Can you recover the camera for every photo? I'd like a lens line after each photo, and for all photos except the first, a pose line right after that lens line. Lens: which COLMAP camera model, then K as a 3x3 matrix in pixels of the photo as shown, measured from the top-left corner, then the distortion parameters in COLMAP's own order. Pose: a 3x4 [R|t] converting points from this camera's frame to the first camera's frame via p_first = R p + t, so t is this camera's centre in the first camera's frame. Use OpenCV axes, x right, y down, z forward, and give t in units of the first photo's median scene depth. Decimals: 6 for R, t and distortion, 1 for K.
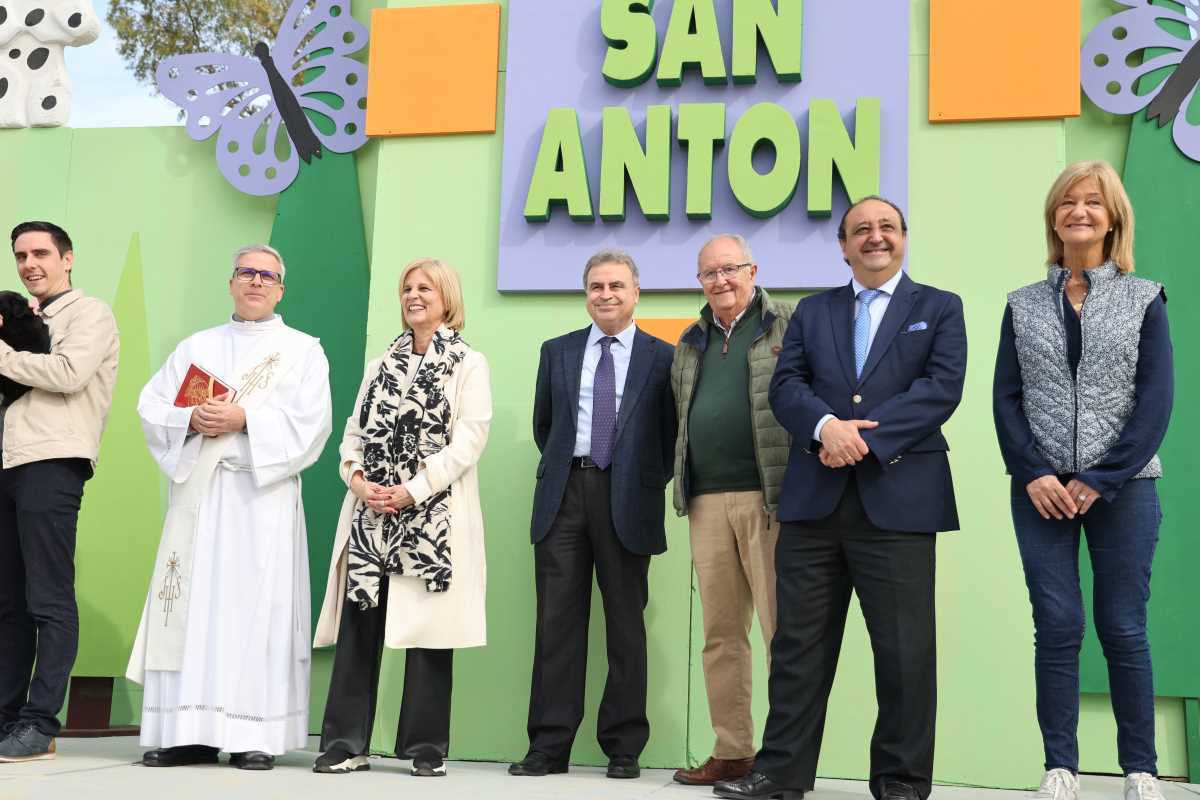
lens RADIAL K [[1482.2, 0, 600.0], [0, 1482.2, 400.0], [0, 0, 1]] dist [0.088026, -0.021345]
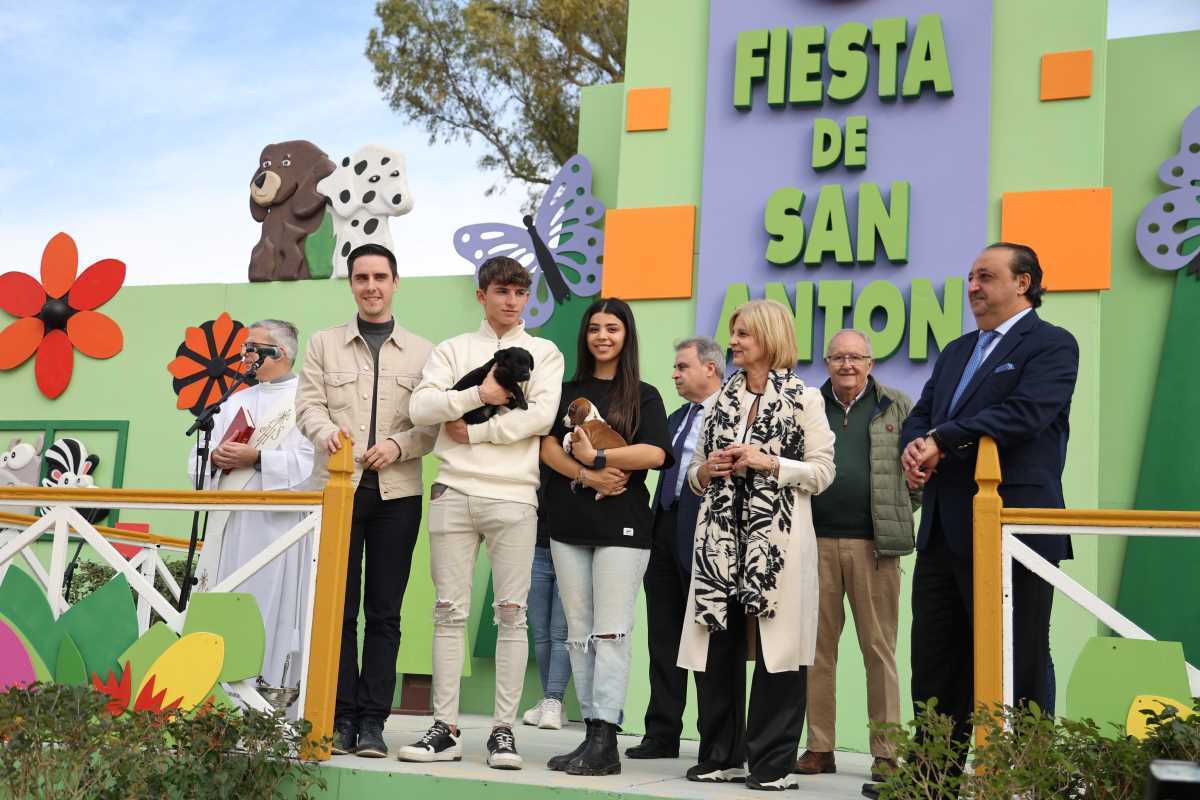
lens RADIAL K [[1482.2, 0, 600.0], [0, 1482.2, 400.0], [0, 0, 1]] dist [0.088026, -0.021345]
pose [[0.987208, -0.002645, -0.159415, 0.057552], [0.001322, 0.999964, -0.008407, -0.058848], [0.159432, 0.008088, 0.987176, -0.342358]]
